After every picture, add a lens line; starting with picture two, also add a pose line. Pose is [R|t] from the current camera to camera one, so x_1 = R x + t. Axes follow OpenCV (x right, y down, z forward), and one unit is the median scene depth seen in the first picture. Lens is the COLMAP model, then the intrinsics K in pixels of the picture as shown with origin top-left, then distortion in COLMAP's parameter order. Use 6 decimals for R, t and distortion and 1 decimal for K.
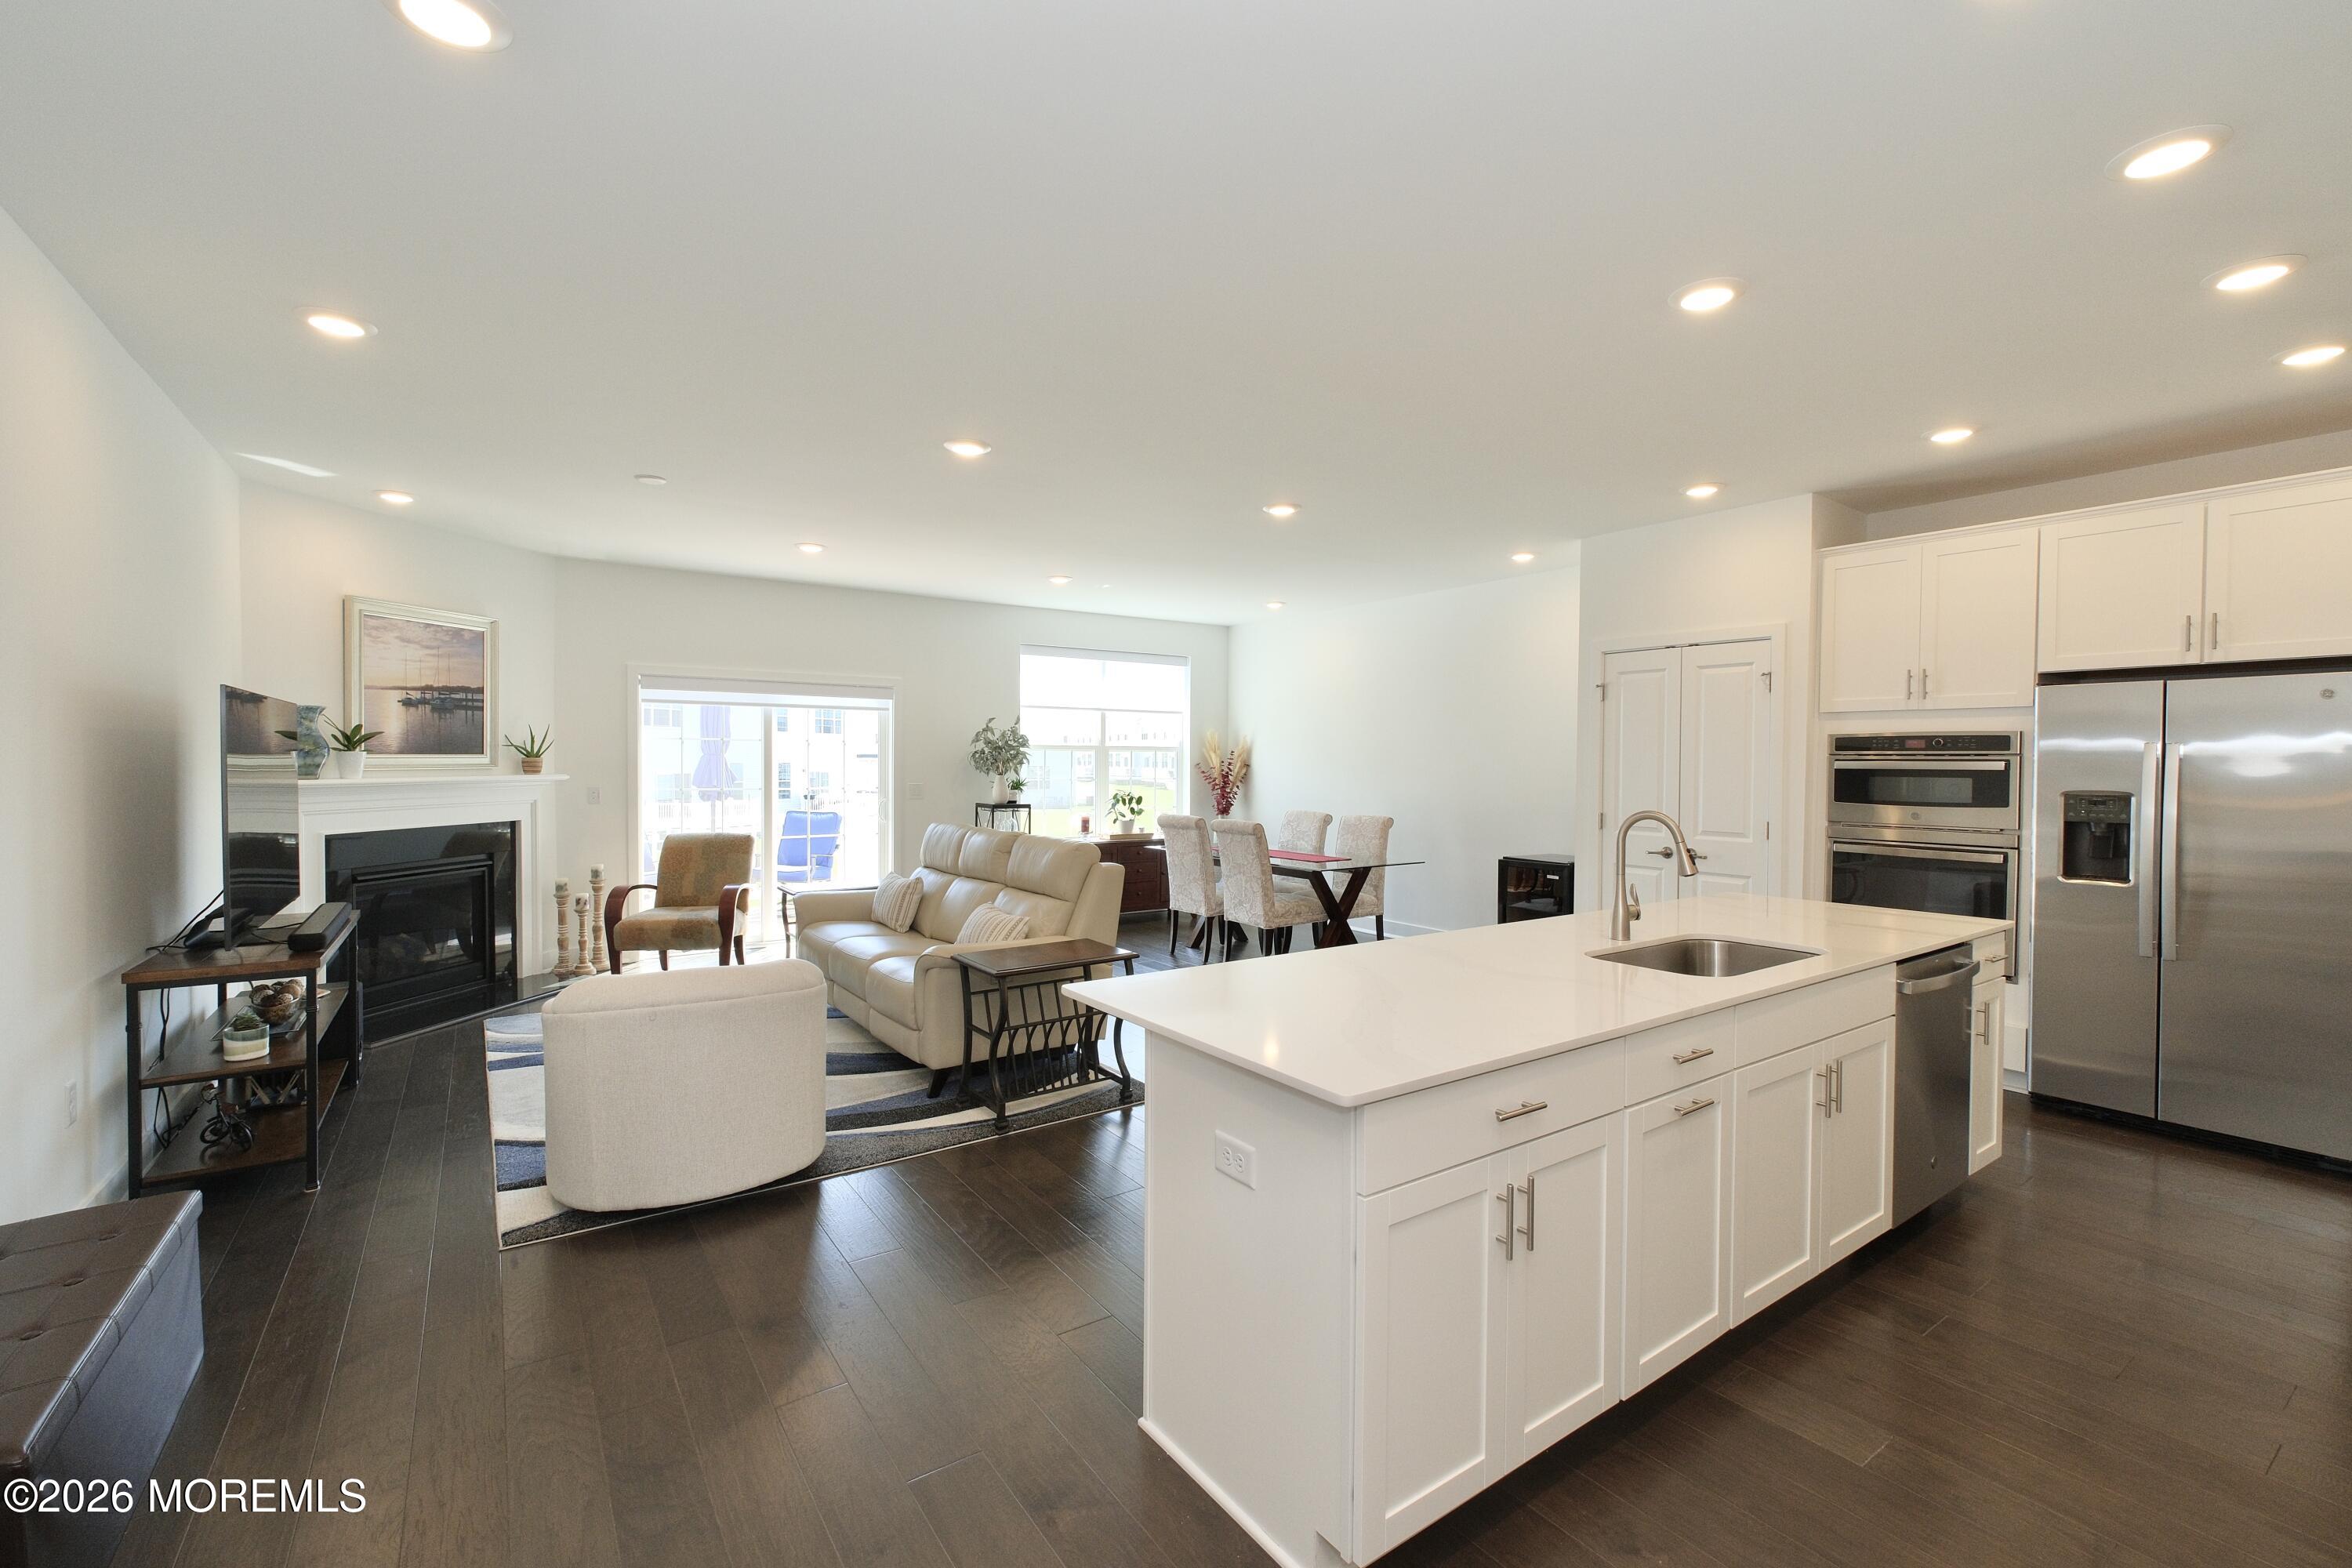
lens RADIAL K [[983.3, 0, 1176.0], [0, 983.3, 784.0], [0, 0, 1]] dist [-0.007378, 0.000017]
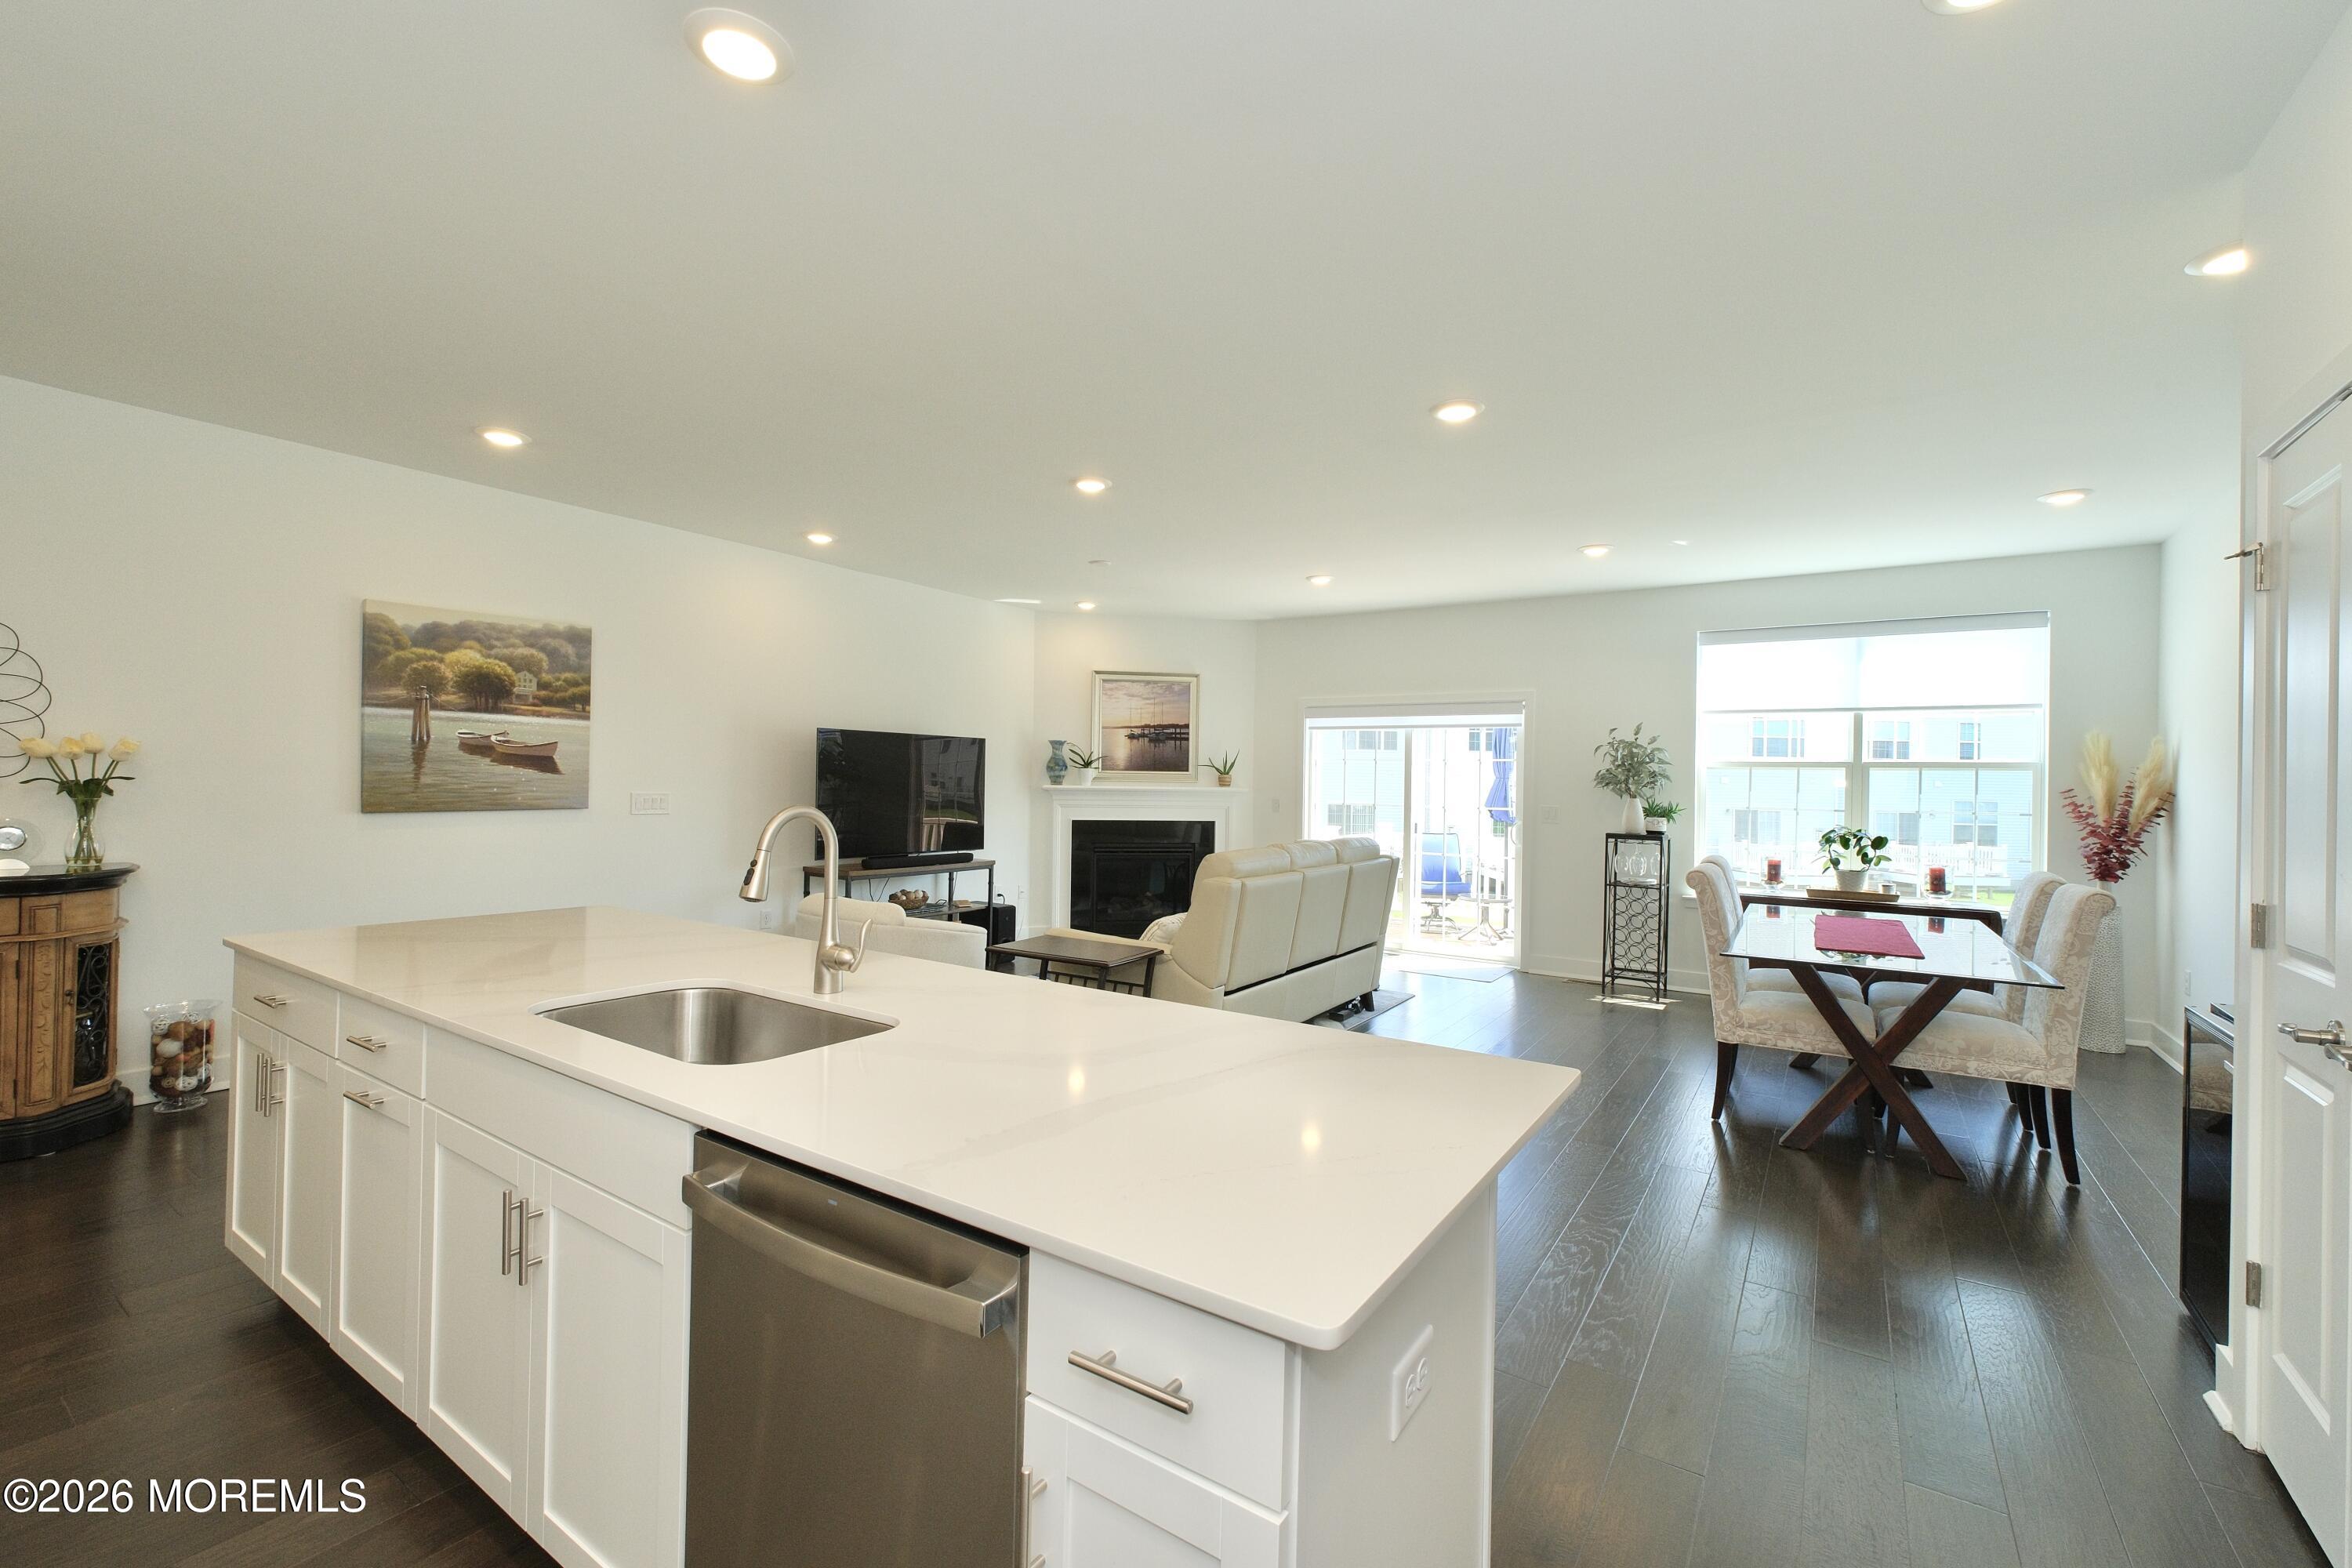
lens RADIAL K [[983.3, 0, 1176.0], [0, 983.3, 784.0], [0, 0, 1]] dist [-0.007378, 0.000017]
pose [[0.359944, 0.001515, -0.932973, 0.736719], [-0.039009, 0.999149, -0.013428, 0.008383], [0.932158, 0.041227, 0.359697, 0.589546]]
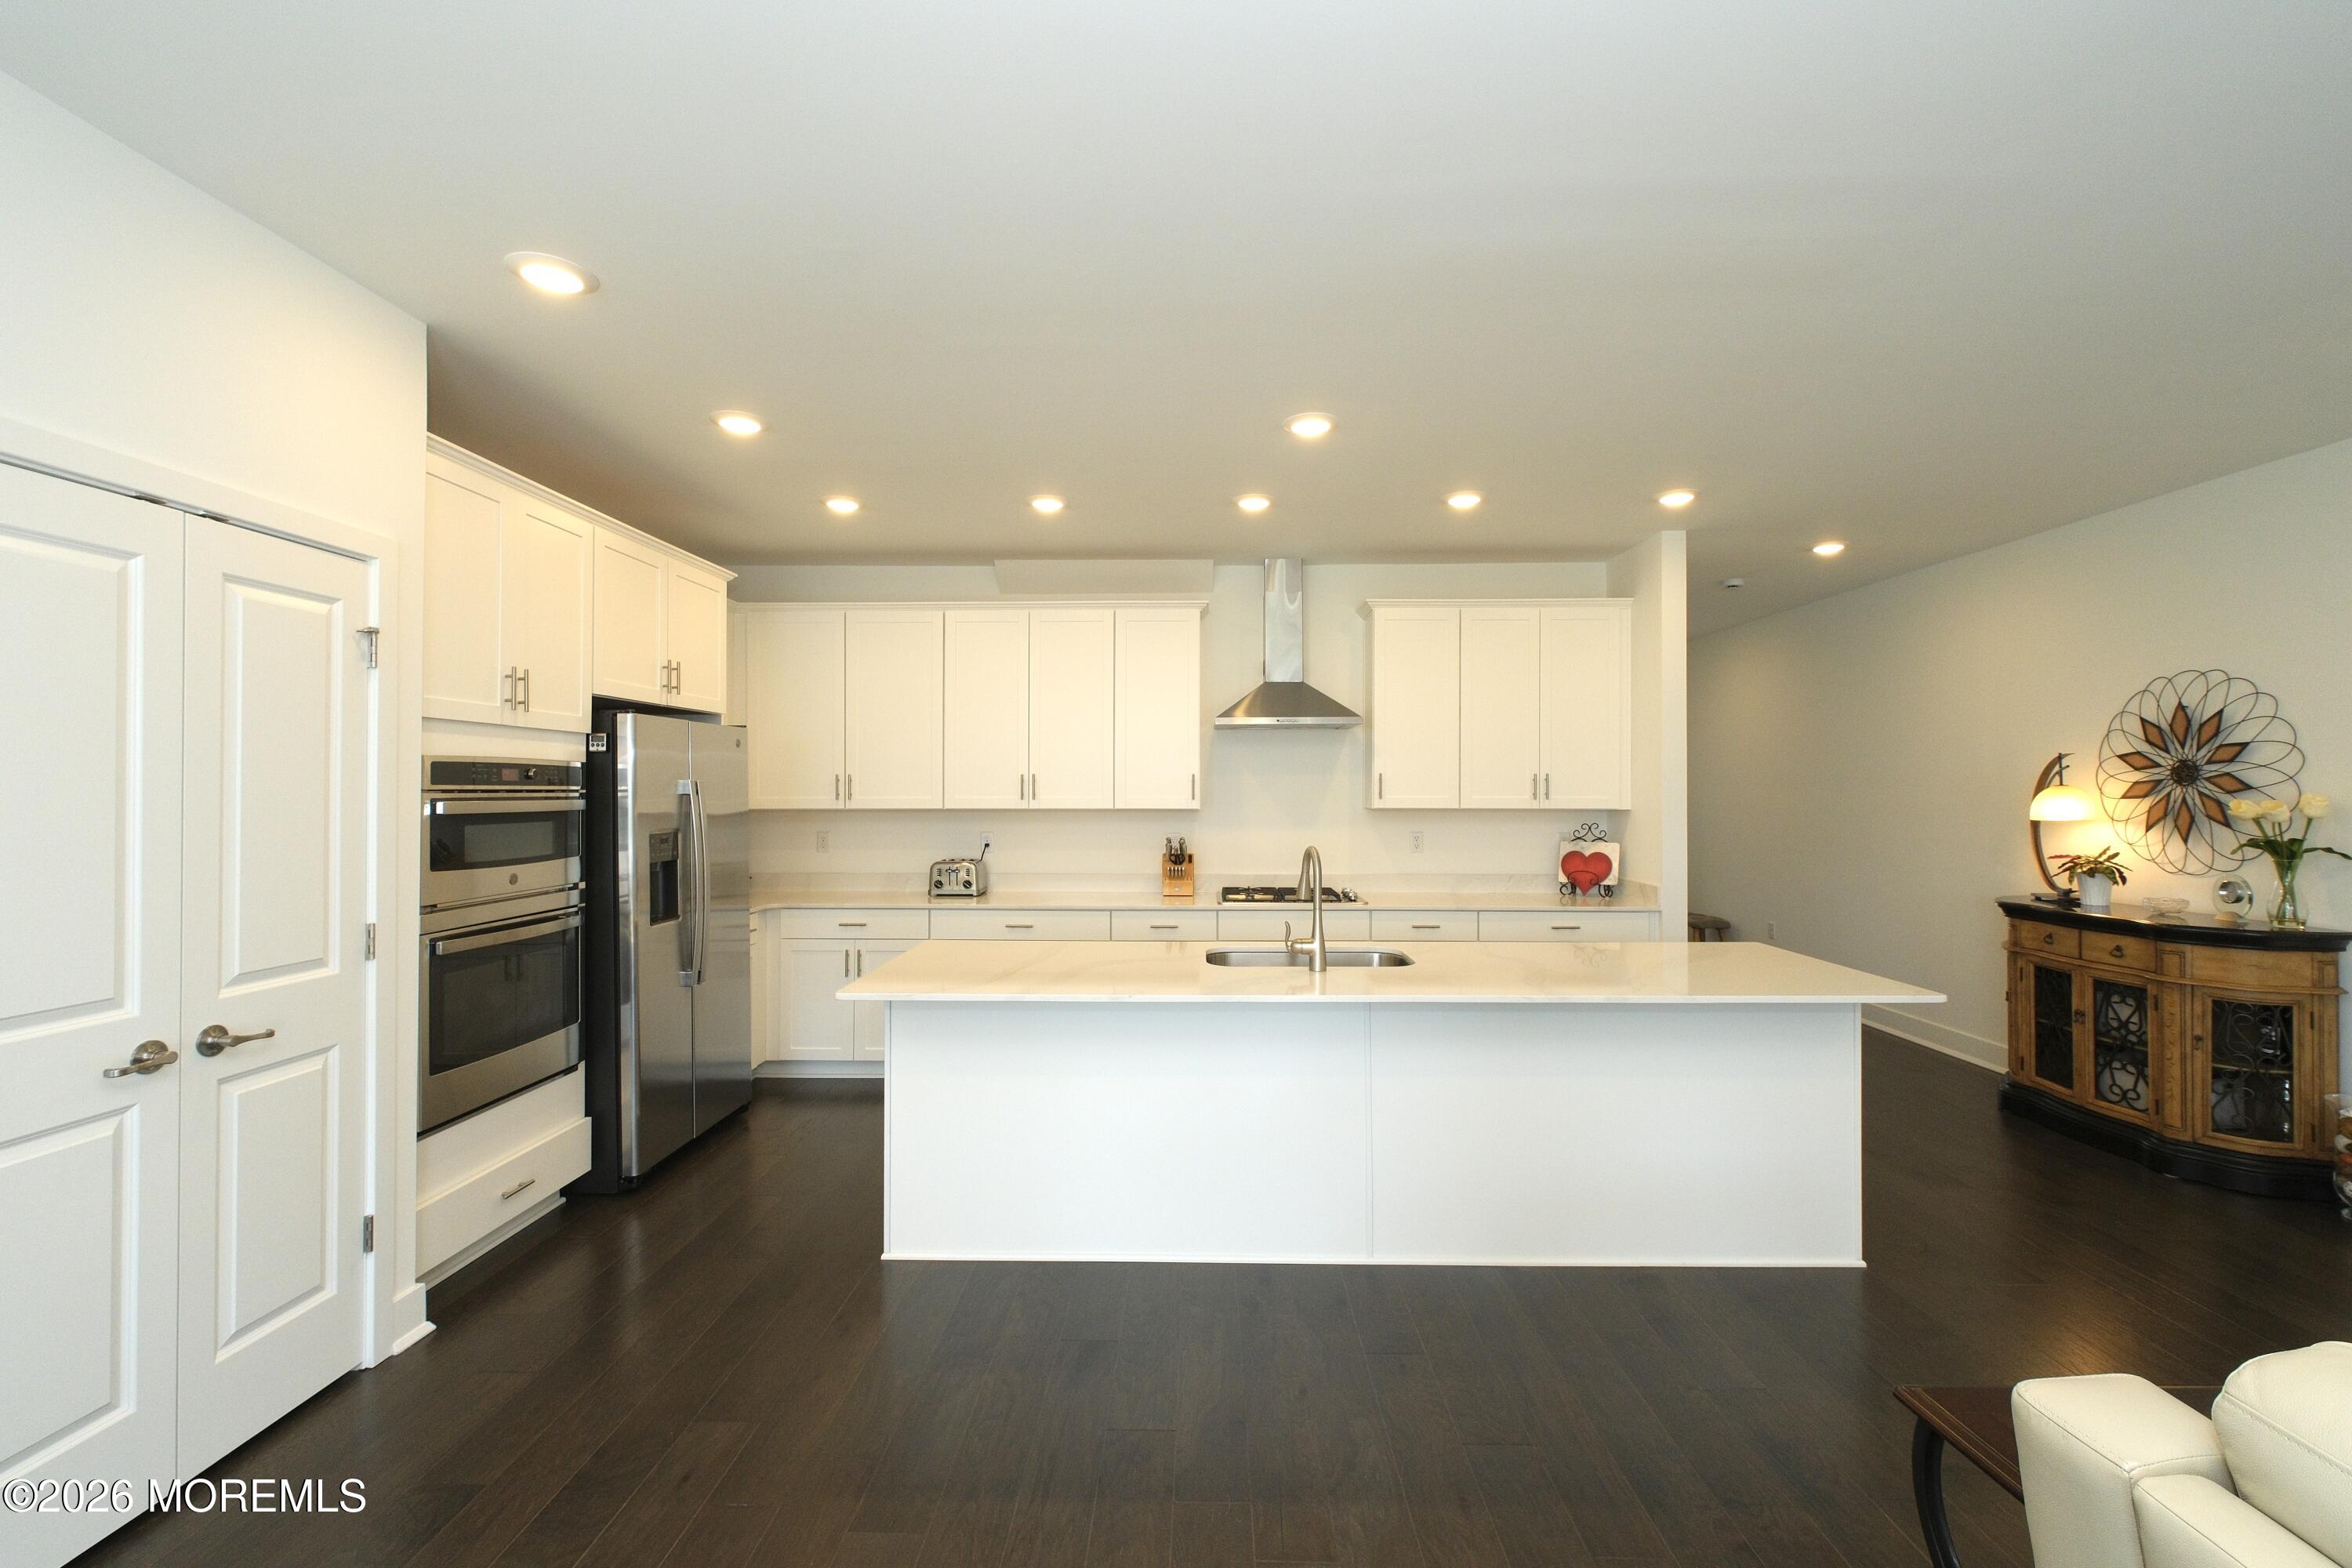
lens RADIAL K [[983.3, 0, 1176.0], [0, 983.3, 784.0], [0, 0, 1]] dist [-0.007378, 0.000017]
pose [[-0.808885, -0.000685, 0.587967, -0.026289], [0.011083, 0.999804, 0.016413, -0.037895], [-0.587863, 0.019793, -0.808718, 1.187929]]
